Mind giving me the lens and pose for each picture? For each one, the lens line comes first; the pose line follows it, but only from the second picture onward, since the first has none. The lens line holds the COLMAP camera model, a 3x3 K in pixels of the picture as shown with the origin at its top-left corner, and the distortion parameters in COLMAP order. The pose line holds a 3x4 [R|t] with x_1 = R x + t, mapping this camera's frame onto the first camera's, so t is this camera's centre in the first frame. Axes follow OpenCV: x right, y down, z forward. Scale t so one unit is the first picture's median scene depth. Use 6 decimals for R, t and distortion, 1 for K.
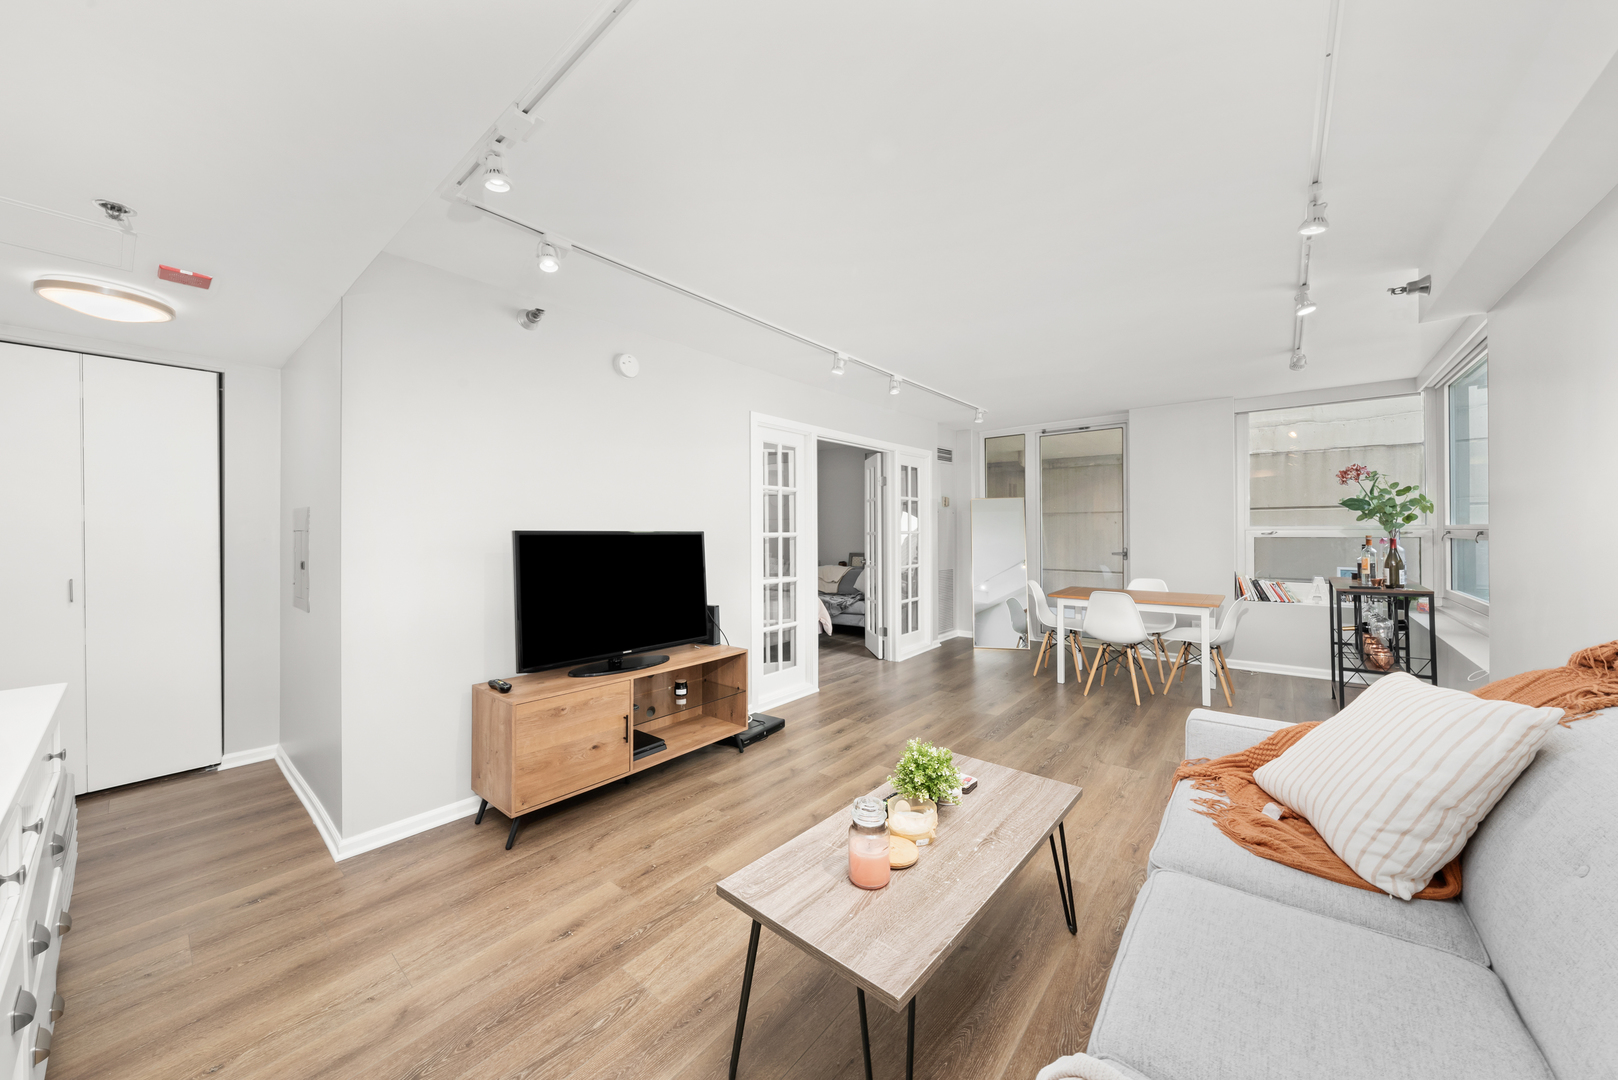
lens RADIAL K [[565.5, 0, 804.4], [0, 565.5, 525.7], [0, 0, 1]] dist [-0.000795, 0.000023]
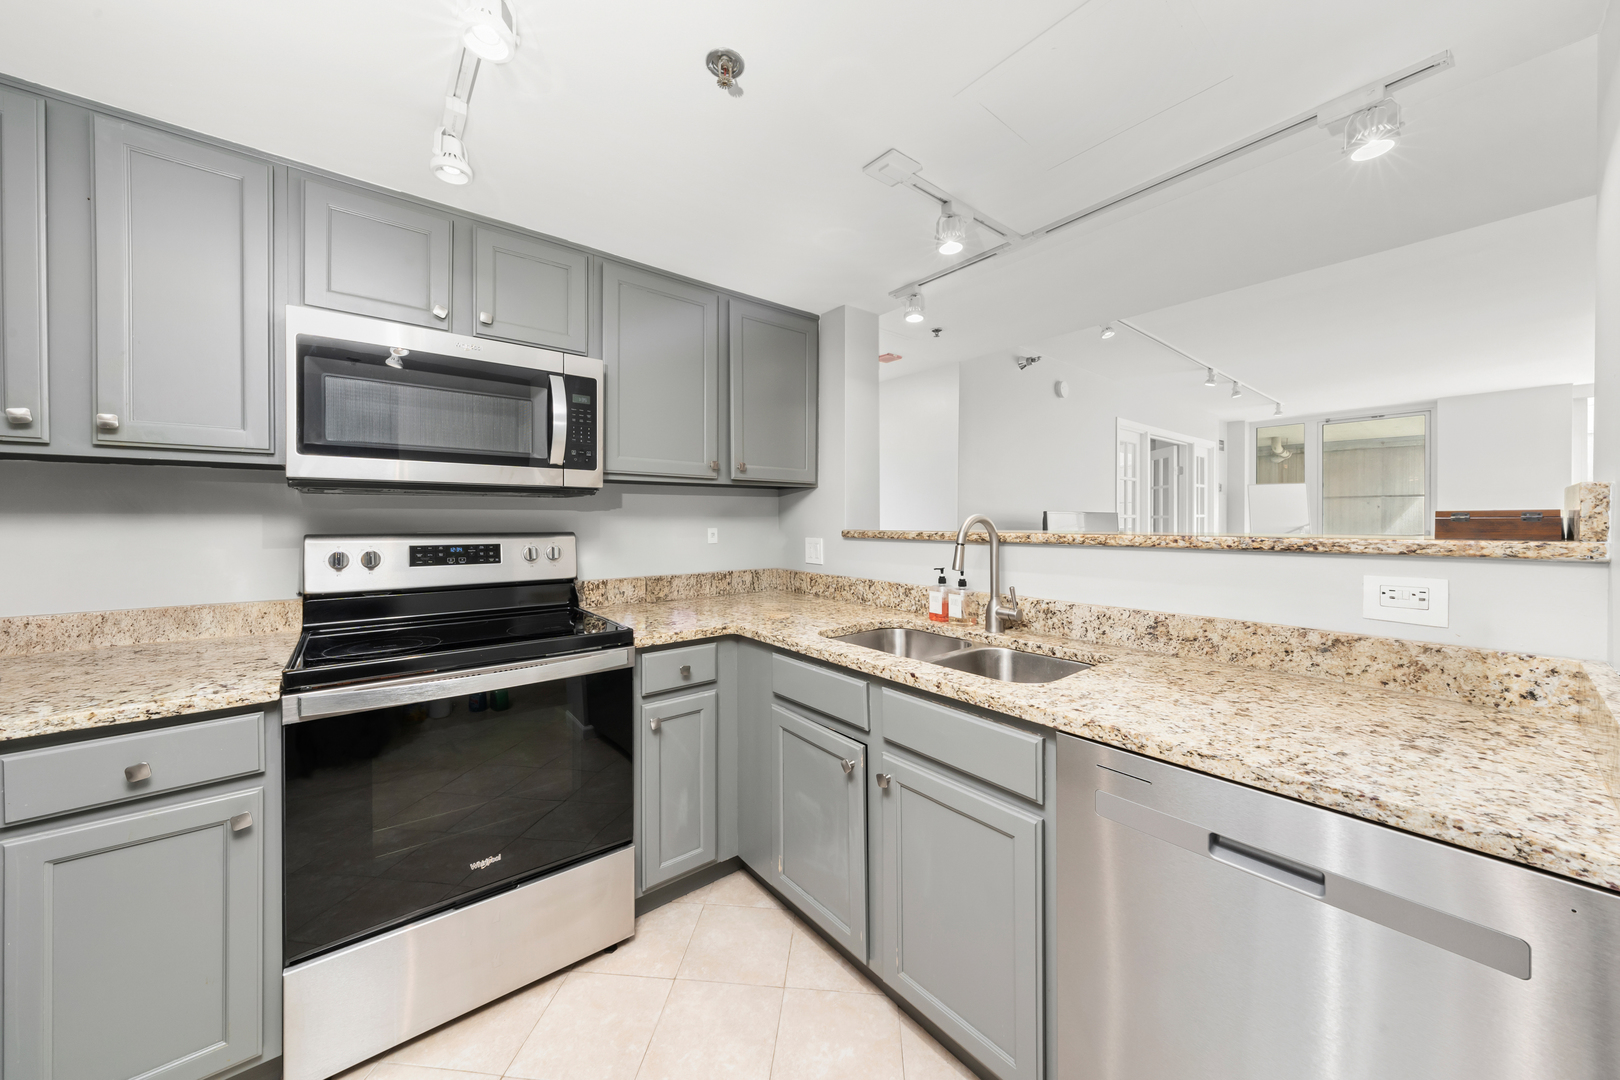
lens RADIAL K [[570.9, 0, 811.9], [0, 570.9, 520.6], [0, 0, 1]] dist [-0.000932, -0.000223]
pose [[0.981517, -0.002139, -0.191363, -0.685157], [0.004744, 0.999902, 0.013151, 0.003462], [0.191317, -0.013816, 0.981431, -0.474518]]
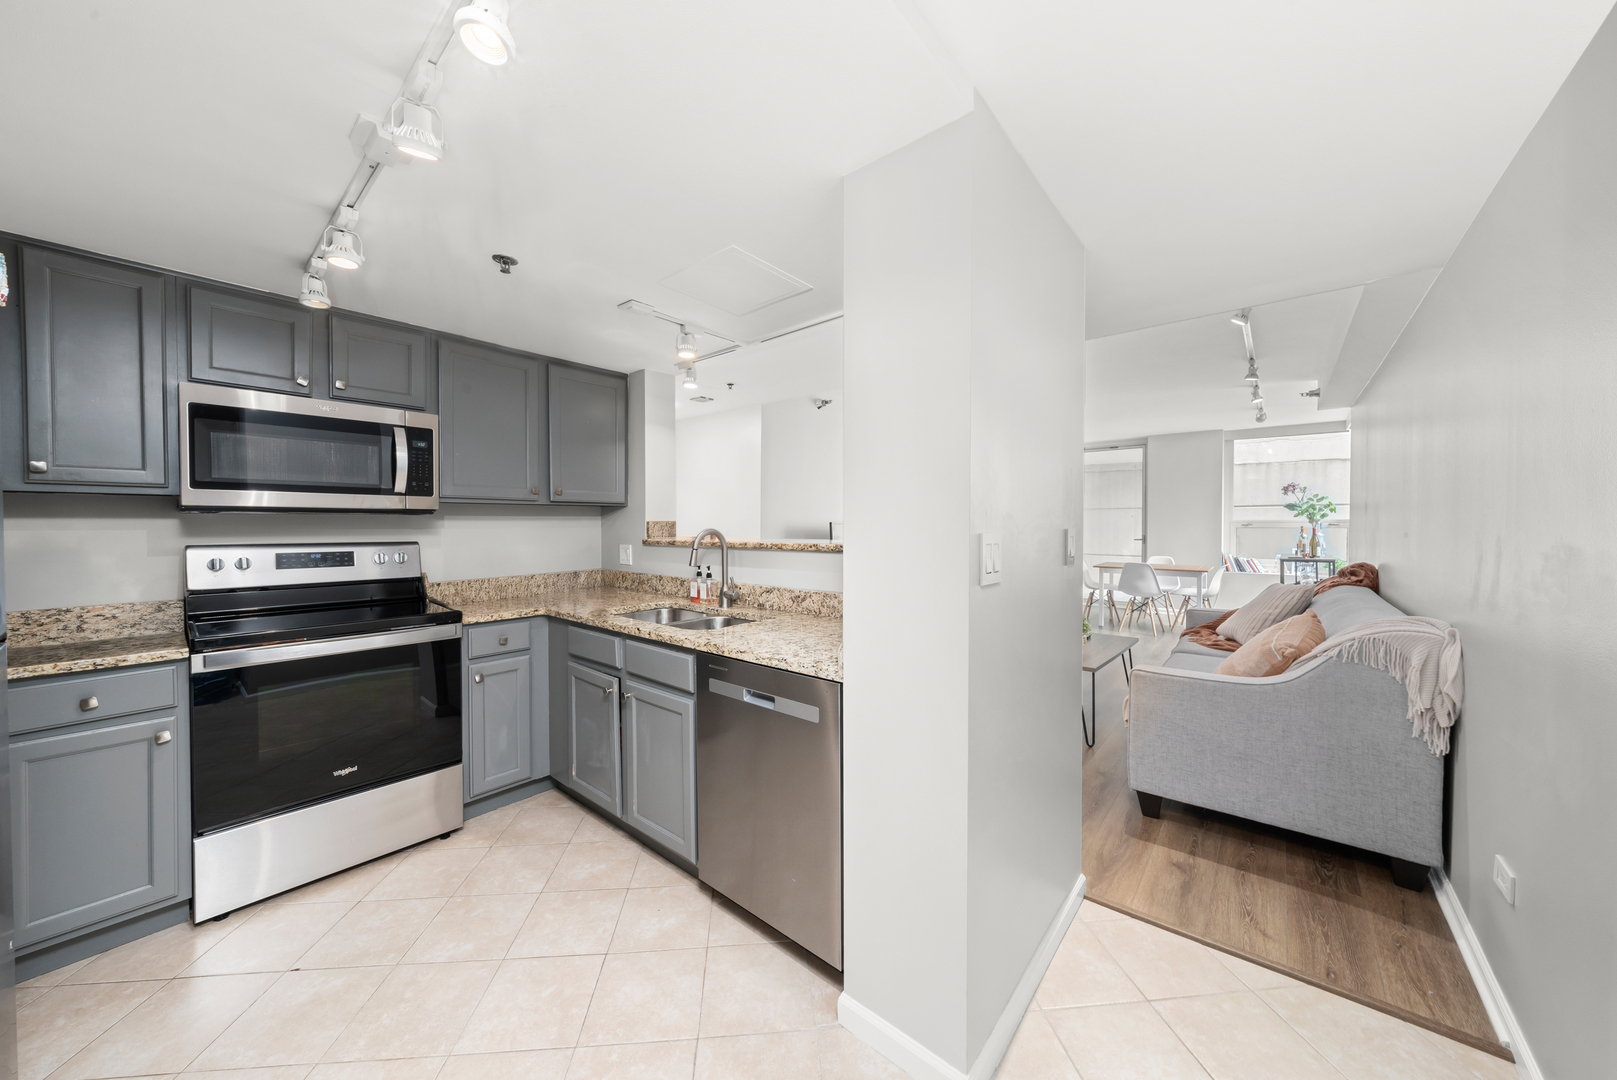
lens RADIAL K [[559.2, 0, 803.6], [0, 559.2, 532.4], [0, 0, 1]] dist [-0.000351, 0.000080]
pose [[0.999938, -0.001126, -0.011067, -0.482277], [0.001430, 0.999621, 0.027485, -0.013039], [0.011032, -0.027499, 0.999561, -0.724518]]
